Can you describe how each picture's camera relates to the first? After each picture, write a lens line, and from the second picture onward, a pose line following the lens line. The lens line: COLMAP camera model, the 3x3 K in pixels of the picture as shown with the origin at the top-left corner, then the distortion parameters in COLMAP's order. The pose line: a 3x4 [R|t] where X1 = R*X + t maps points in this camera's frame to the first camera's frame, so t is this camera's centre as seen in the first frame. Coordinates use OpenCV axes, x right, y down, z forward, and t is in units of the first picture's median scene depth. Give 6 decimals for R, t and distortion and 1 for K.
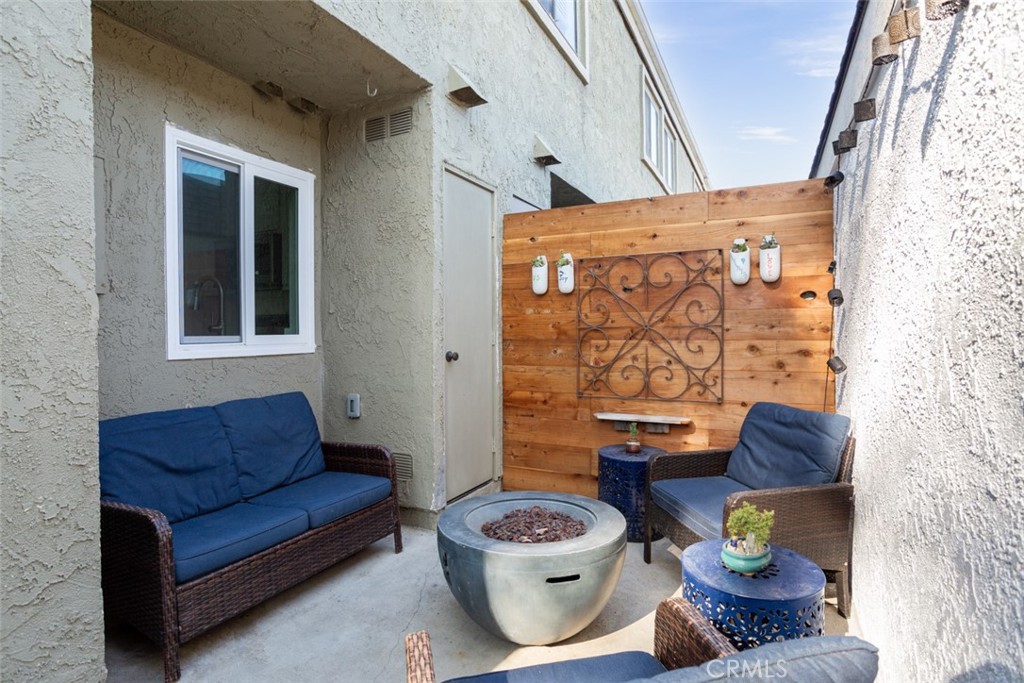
lens RADIAL K [[535.7, 0, 508.5], [0, 535.7, 341.4], [0, 0, 1]] dist [-0.017629, 0.001025]
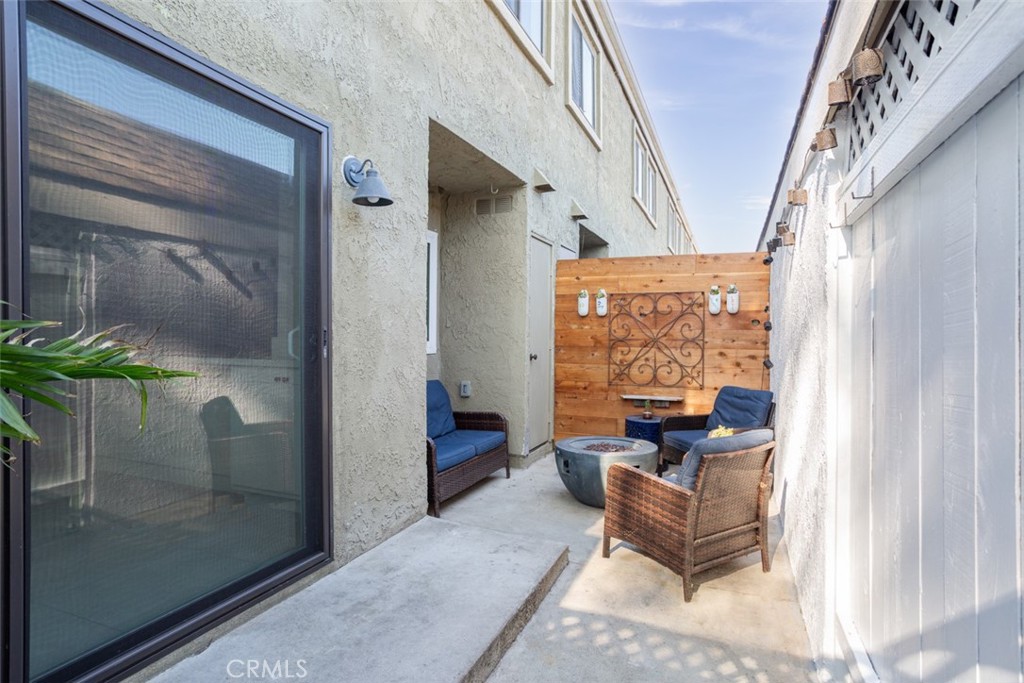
lens RADIAL K [[570.4, 0, 510.6], [0, 570.4, 341.3], [0, 0, 1]] dist [0.001037, 0.000329]
pose [[0.996172, 0.013738, 0.086331, -0.304413], [-0.013632, 0.999905, -0.001825, -0.012518], [-0.086348, 0.000641, 0.996265, -0.616553]]
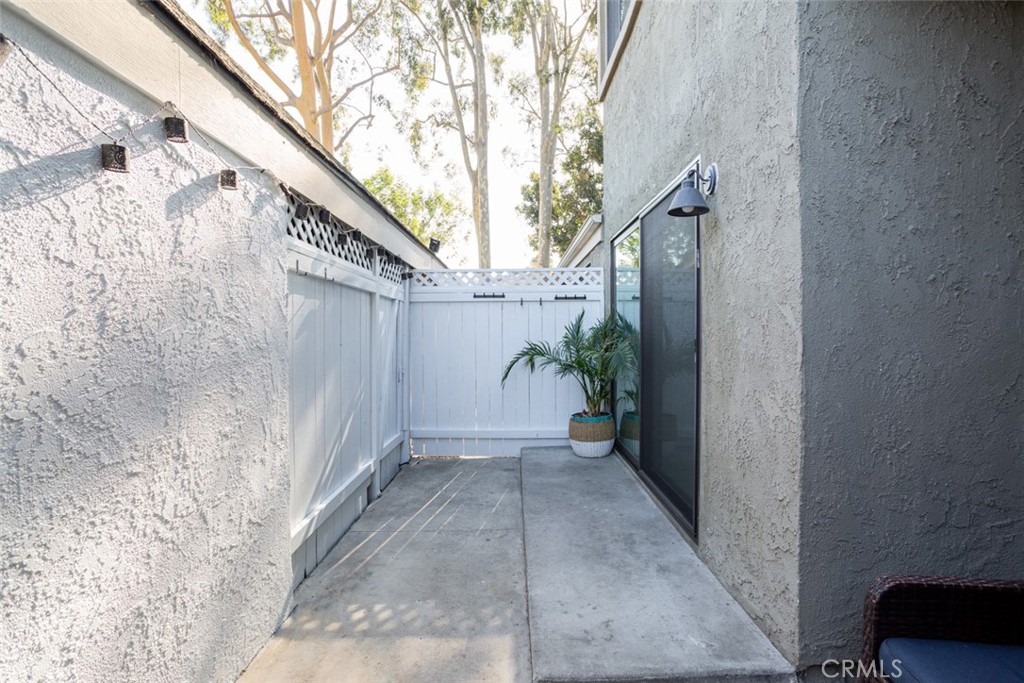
lens RADIAL K [[498.0, 0, 508.9], [0, 498.0, 338.9], [0, 0, 1]] dist [0.001482, 0.000799]
pose [[-0.905225, 0.022912, -0.424315, 0.274821], [0.019901, 0.999735, 0.011528, -0.056721], [0.424467, 0.001991, -0.905441, 1.311052]]
